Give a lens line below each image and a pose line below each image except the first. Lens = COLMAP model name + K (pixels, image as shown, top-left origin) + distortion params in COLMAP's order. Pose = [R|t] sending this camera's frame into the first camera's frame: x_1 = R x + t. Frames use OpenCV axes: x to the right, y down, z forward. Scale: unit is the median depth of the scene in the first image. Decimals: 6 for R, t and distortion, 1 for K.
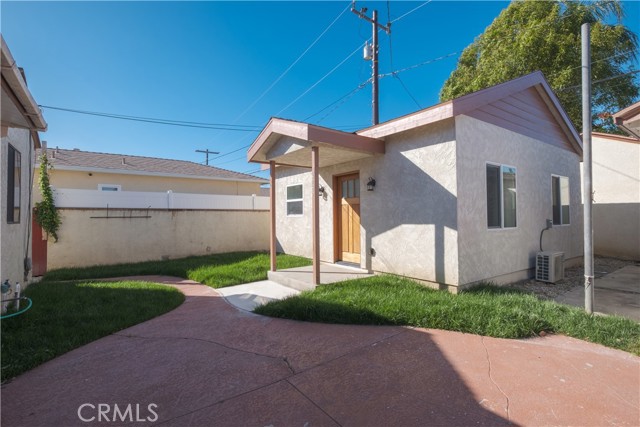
lens RADIAL K [[307.1, 0, 314.4], [0, 307.1, 211.2], [0, 0, 1]] dist [-0.003225, -0.000586]
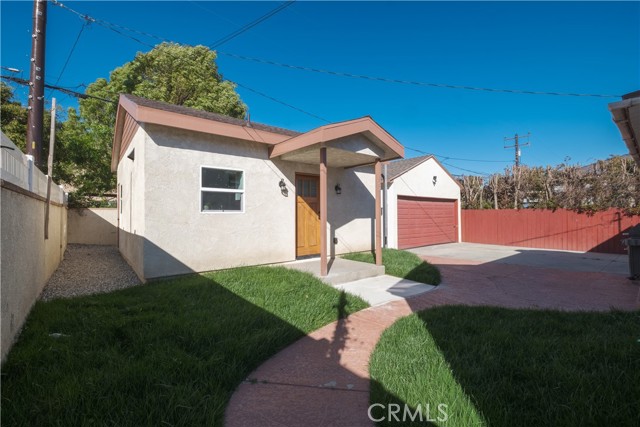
lens RADIAL K [[283.7, 0, 316.0], [0, 283.7, 212.1], [0, 0, 1]] dist [0.000214, 0.000012]
pose [[-0.062038, 0.023096, 0.997807, -0.903840], [-0.006419, 0.999702, -0.023539, 0.035770], [-0.998053, -0.007865, -0.061871, 1.035383]]
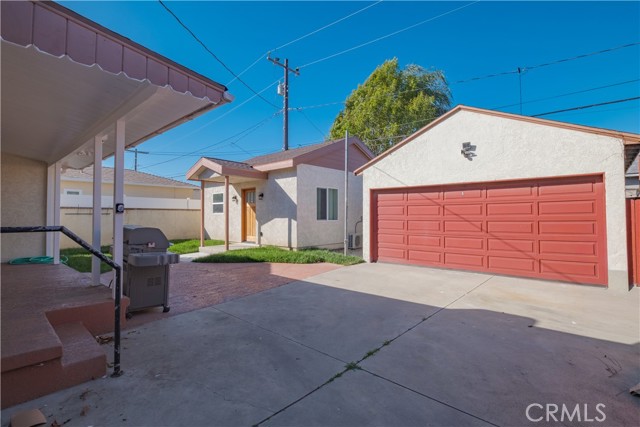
lens RADIAL K [[307.1, 0, 314.9], [0, 307.1, 210.4], [0, 0, 1]] dist [-0.003225, -0.000586]
pose [[0.977387, 0.007834, 0.211314, 0.103094], [-0.007635, 0.999969, -0.001759, -0.002920], [-0.211322, 0.000106, 0.977417, -0.714589]]
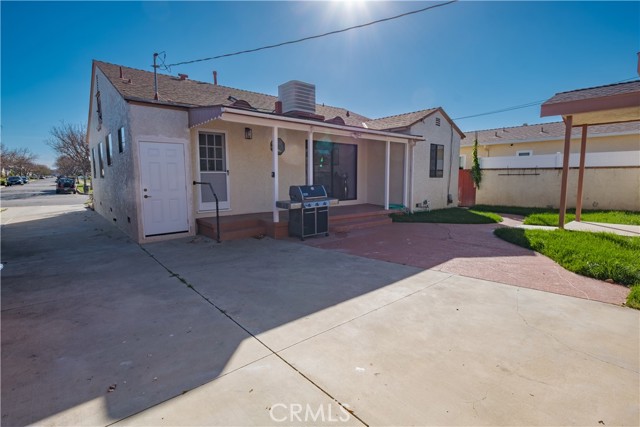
lens RADIAL K [[307.1, 0, 319.3], [0, 307.1, 211.9], [0, 0, 1]] dist [-0.003225, -0.000586]
pose [[0.092625, 0.119999, -0.988444, 0.899580], [0.022141, 0.992218, 0.122532, -0.003960], [0.995455, -0.033234, 0.089247, -0.072514]]
